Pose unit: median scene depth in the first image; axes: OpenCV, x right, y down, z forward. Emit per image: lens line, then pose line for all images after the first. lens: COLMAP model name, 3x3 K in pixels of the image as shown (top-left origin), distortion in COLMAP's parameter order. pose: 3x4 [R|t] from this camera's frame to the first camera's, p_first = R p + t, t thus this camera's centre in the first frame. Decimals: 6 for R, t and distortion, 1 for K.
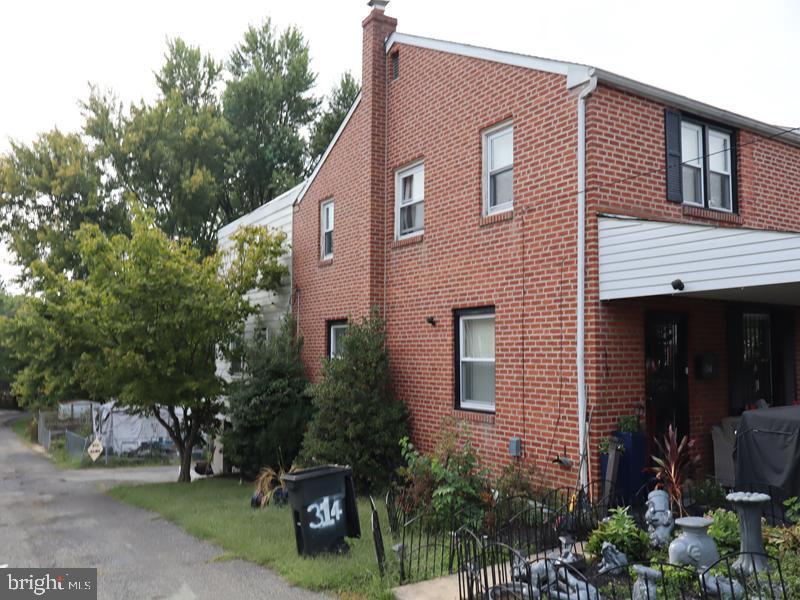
lens RADIAL K [[681.6, 0, 397.7], [0, 681.6, 303.7], [0, 0, 1]] dist [-0.024319, 0.011860]
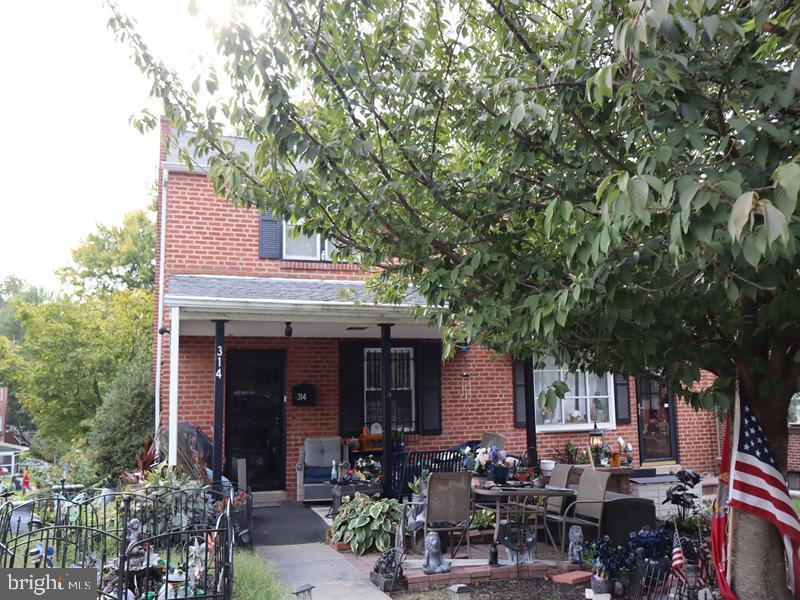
lens RADIAL K [[681.6, 0, 395.1], [0, 681.6, 309.1], [0, 0, 1]] dist [-0.024319, 0.011860]
pose [[0.970662, -0.054165, -0.234270, 0.916628], [0.040788, 0.997268, -0.061579, 0.023583], [0.236965, 0.050217, 0.970219, -0.119378]]
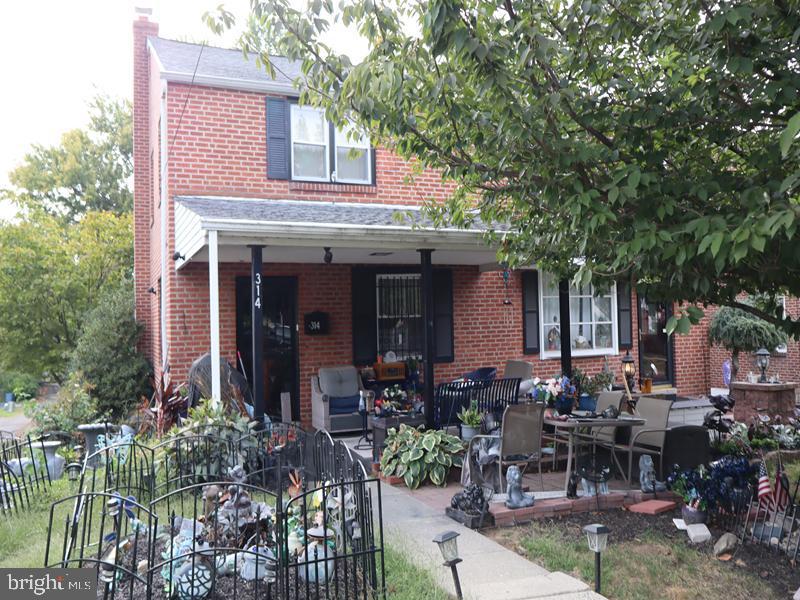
lens RADIAL K [[681.6, 0, 401.7], [0, 681.6, 299.7], [0, 0, 1]] dist [-0.024319, 0.011860]
pose [[0.987295, -0.036191, -0.154722, 0.790750], [0.042564, 0.998368, 0.038080, 0.016091], [0.153092, -0.044182, 0.987224, -0.098651]]
